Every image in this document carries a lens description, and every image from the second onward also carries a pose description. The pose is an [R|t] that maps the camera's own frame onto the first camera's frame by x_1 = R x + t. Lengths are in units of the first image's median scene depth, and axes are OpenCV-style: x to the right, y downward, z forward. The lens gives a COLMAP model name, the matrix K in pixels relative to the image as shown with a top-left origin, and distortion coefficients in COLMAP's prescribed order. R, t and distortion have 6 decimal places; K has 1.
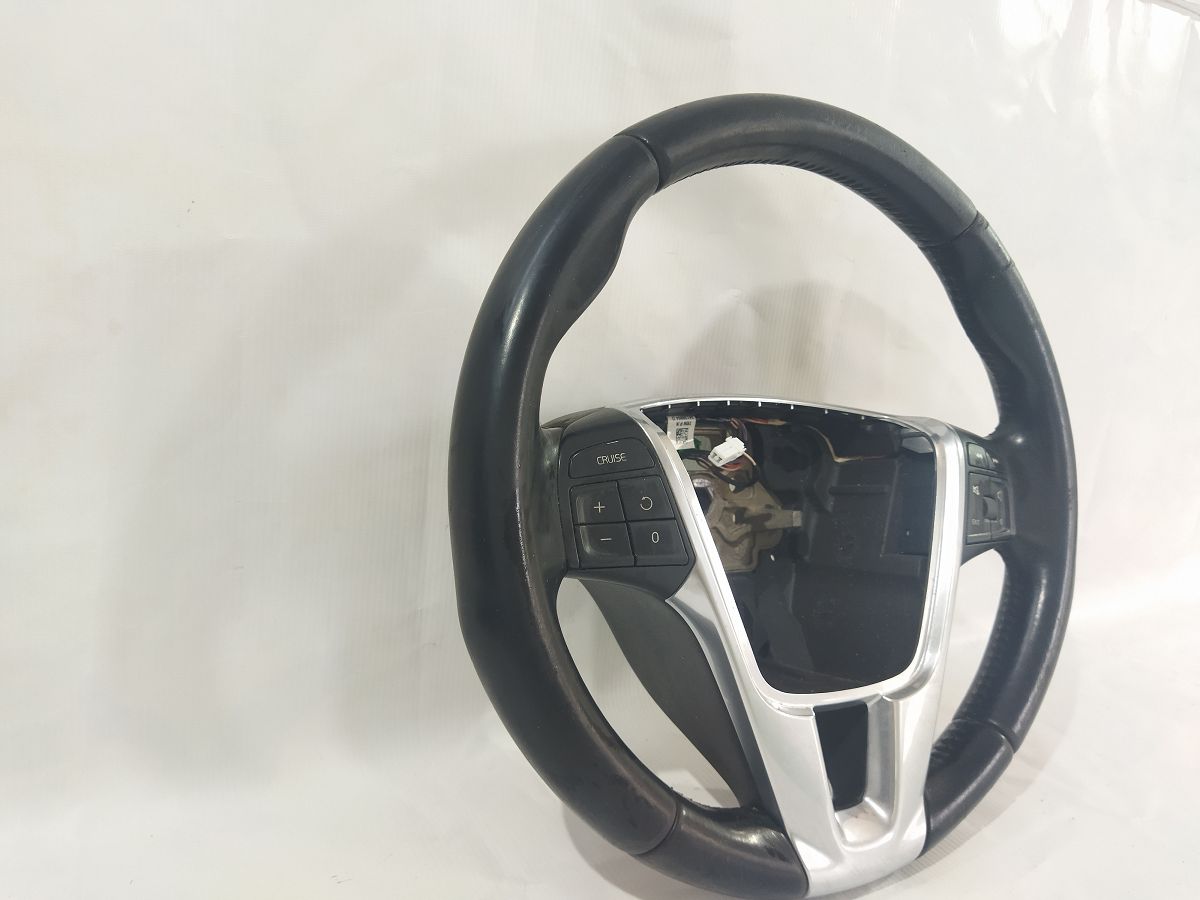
lens RADIAL K [[922.1, 0, 600.0], [0, 922.1, 450.0], [0, 0, 1]] dist [0.114824, -0.237889]
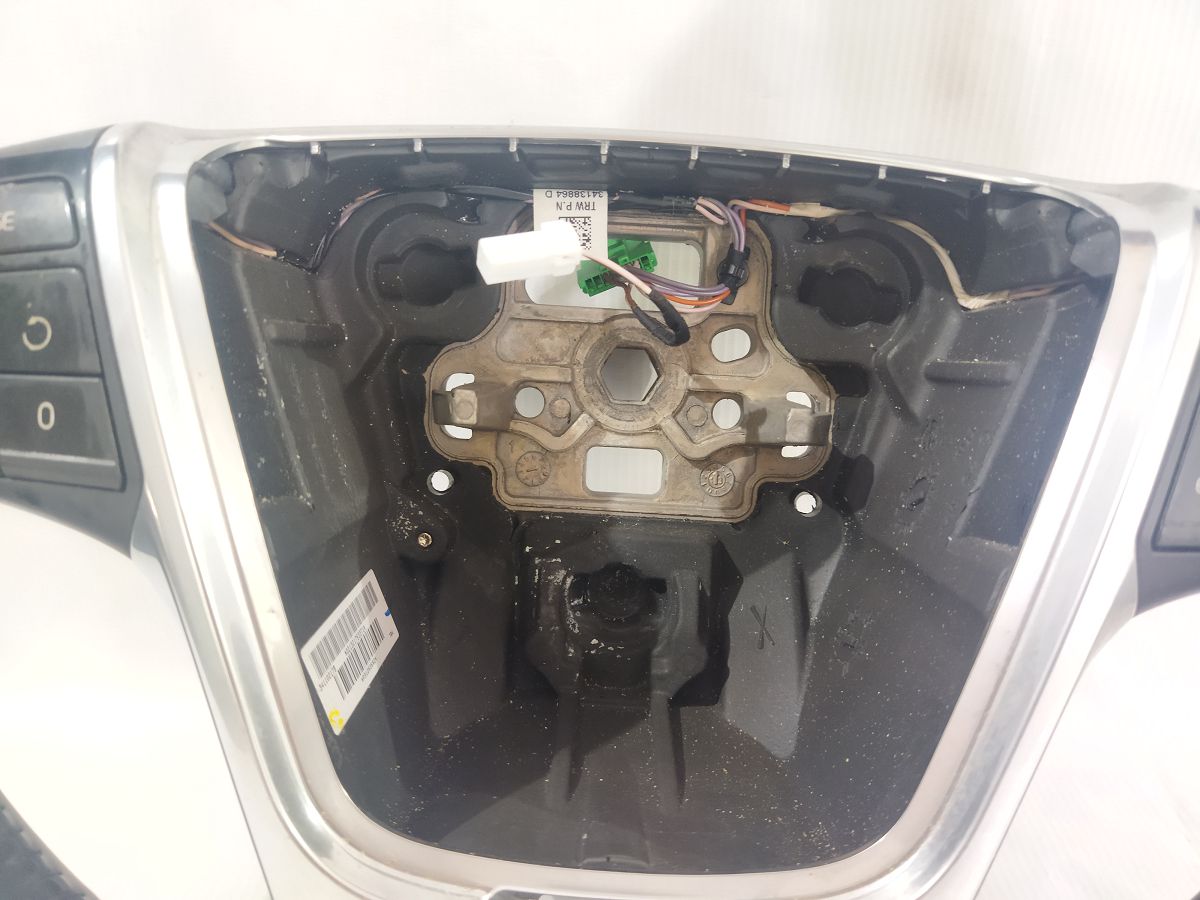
lens RADIAL K [[922.1, 0, 600.0], [0, 922.1, 450.0], [0, 0, 1]] dist [0.114824, -0.237889]
pose [[0.849479, 0.120273, -0.513732, 0.360589], [-0.053114, 0.988219, 0.143532, 0.026738], [0.524943, -0.094641, 0.845859, 0.569474]]
